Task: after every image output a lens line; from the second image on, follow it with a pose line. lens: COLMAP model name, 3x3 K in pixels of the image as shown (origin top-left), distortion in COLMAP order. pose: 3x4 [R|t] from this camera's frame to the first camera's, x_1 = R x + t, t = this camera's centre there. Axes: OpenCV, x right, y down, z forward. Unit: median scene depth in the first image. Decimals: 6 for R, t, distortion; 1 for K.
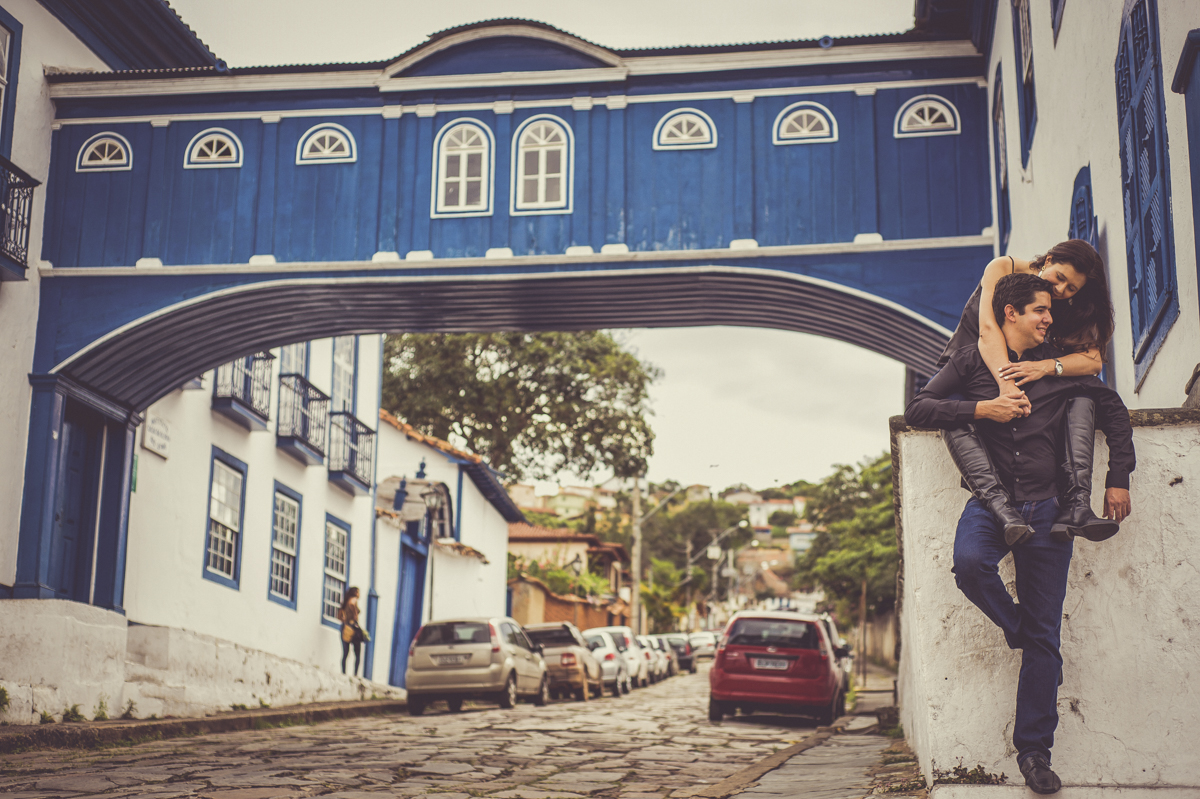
lens RADIAL K [[1789.9, 0, 600.0], [0, 1789.9, 399.5], [0, 0, 1]] dist [-0.018690, 0.003946]
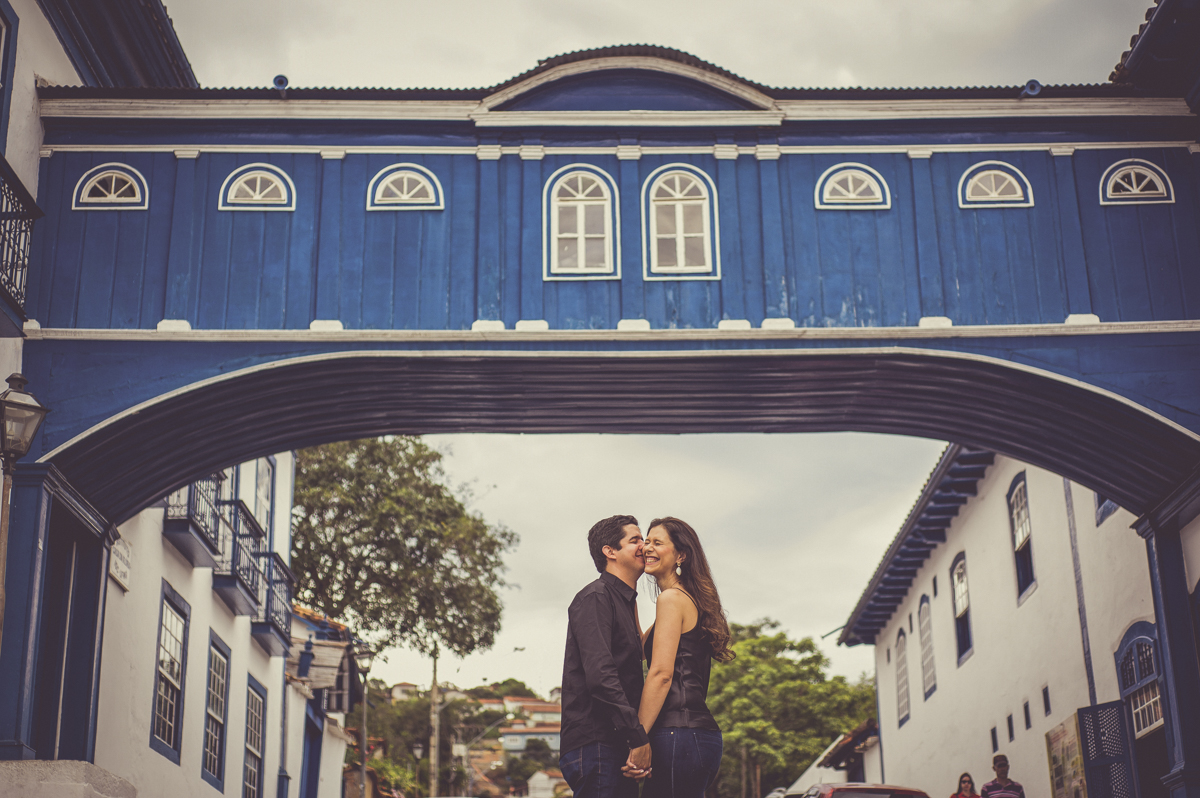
lens RADIAL K [[1789.9, 0, 600.0], [0, 1789.9, 399.0], [0, 0, 1]] dist [-0.018690, 0.003946]
pose [[0.984570, 0.030061, 0.172388, -0.204930], [-0.010586, 0.993562, -0.112798, 0.041825], [-0.174669, 0.109232, 0.978549, 0.210866]]
